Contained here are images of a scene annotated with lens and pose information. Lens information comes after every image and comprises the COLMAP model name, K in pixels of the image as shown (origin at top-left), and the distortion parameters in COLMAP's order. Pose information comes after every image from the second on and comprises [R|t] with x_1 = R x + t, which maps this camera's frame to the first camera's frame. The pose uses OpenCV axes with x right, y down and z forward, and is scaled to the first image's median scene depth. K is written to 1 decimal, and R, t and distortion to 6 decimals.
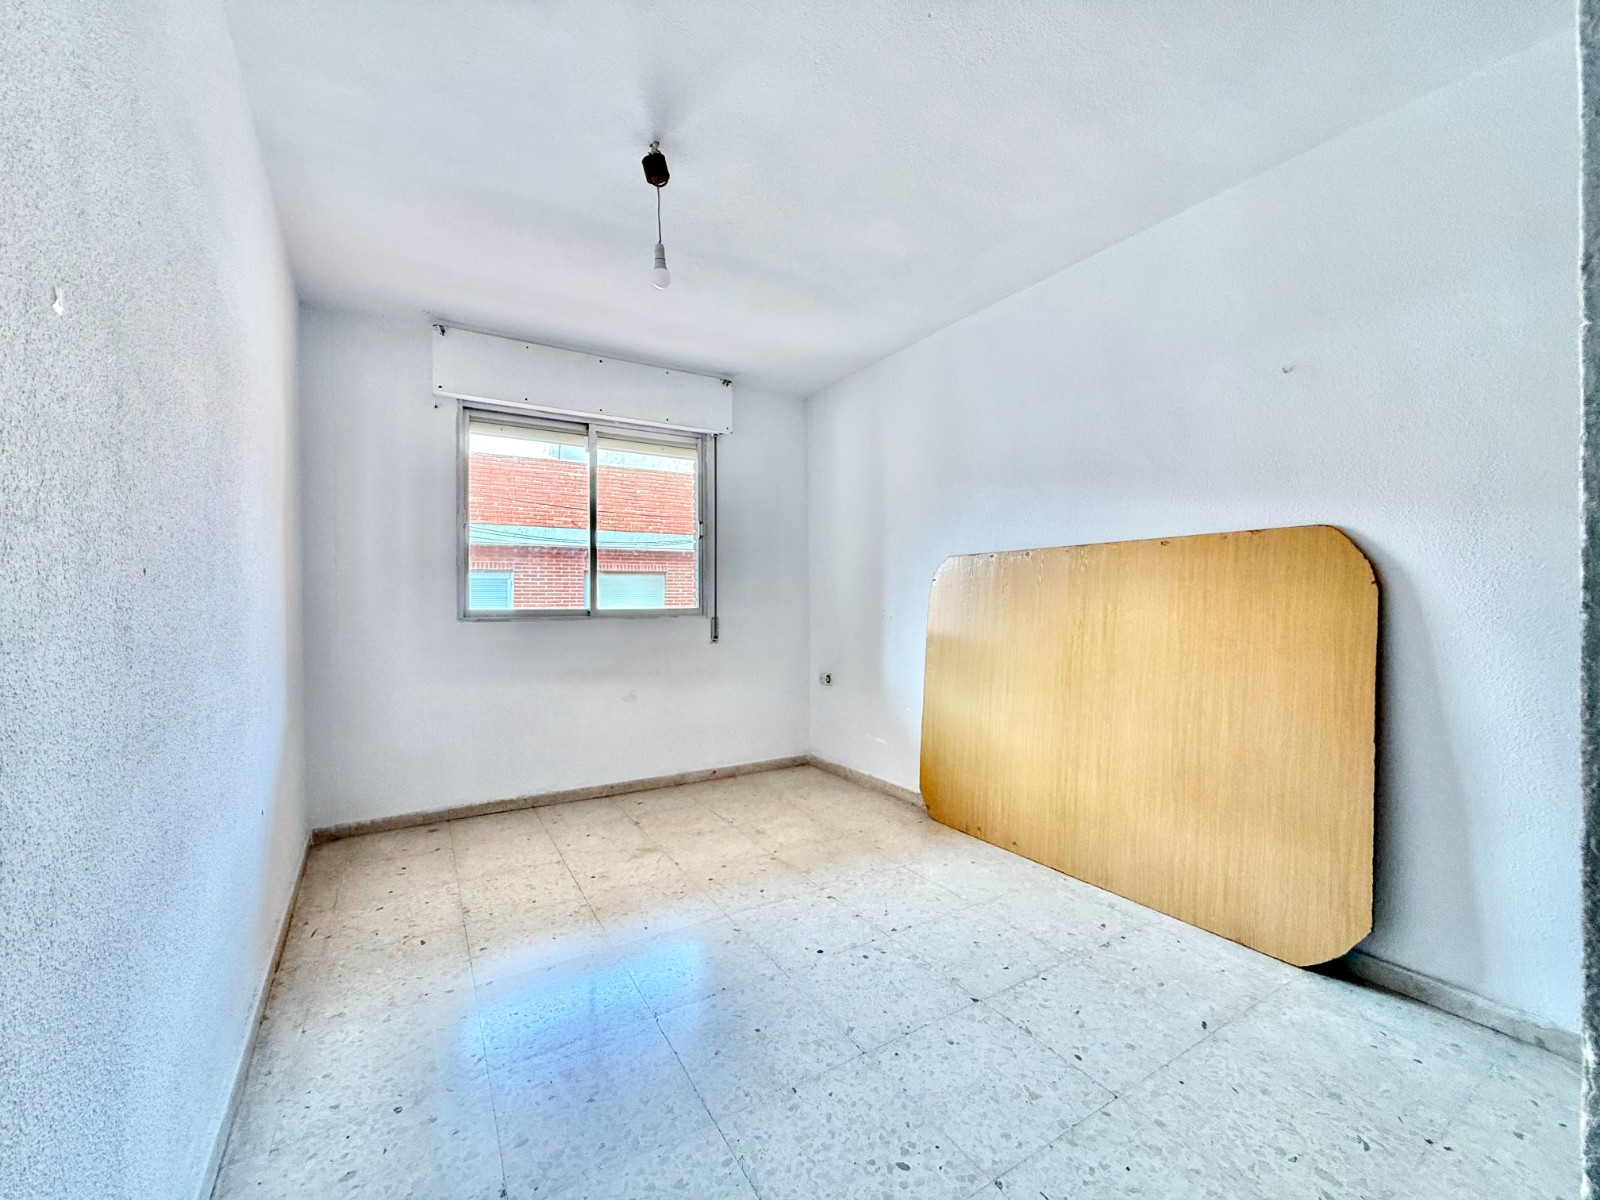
lens RADIAL K [[636.5, 0, 791.4], [0, 636.5, 599.0], [0, 0, 1]] dist [-0.000135, 0.000485]
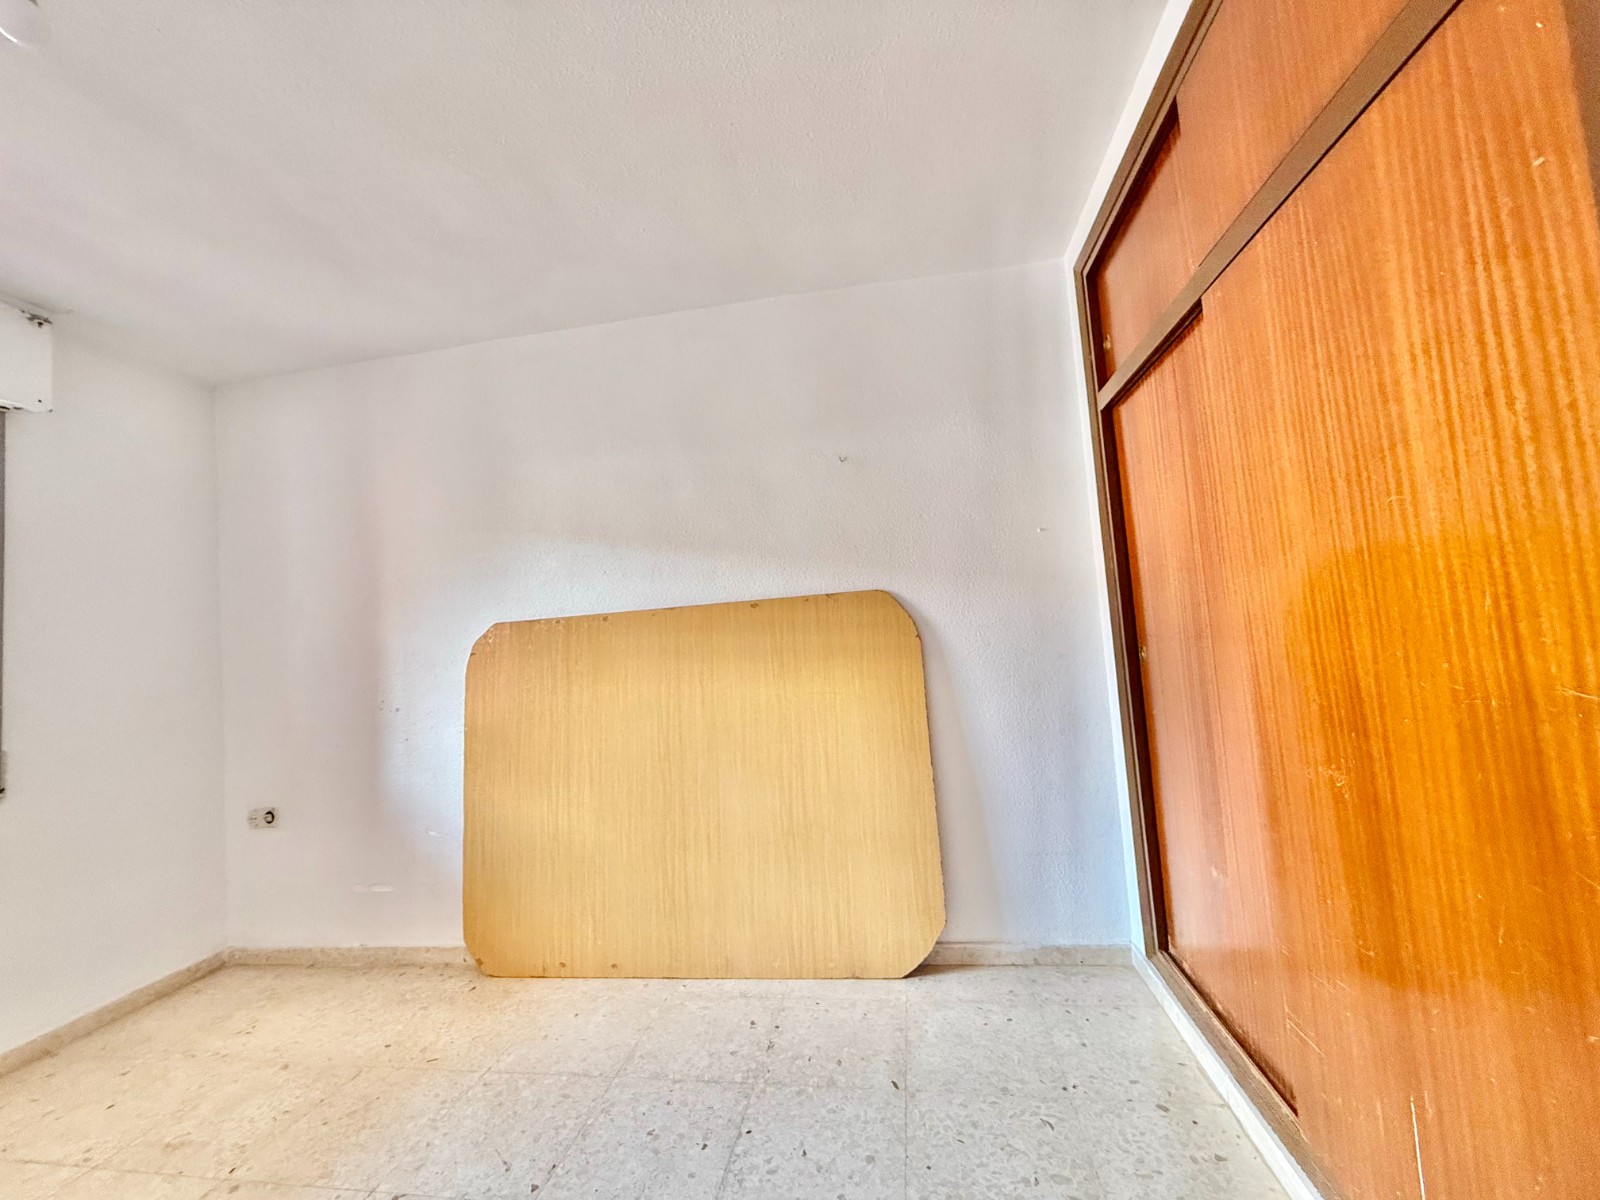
lens RADIAL K [[636.5, 0, 791.4], [0, 636.5, 599.0], [0, 0, 1]] dist [-0.000135, 0.000485]
pose [[0.652551, 0.004672, 0.757731, -0.122465], [0.070972, 0.995208, -0.067257, -0.019308], [-0.754414, 0.097666, 0.649092, 0.224174]]
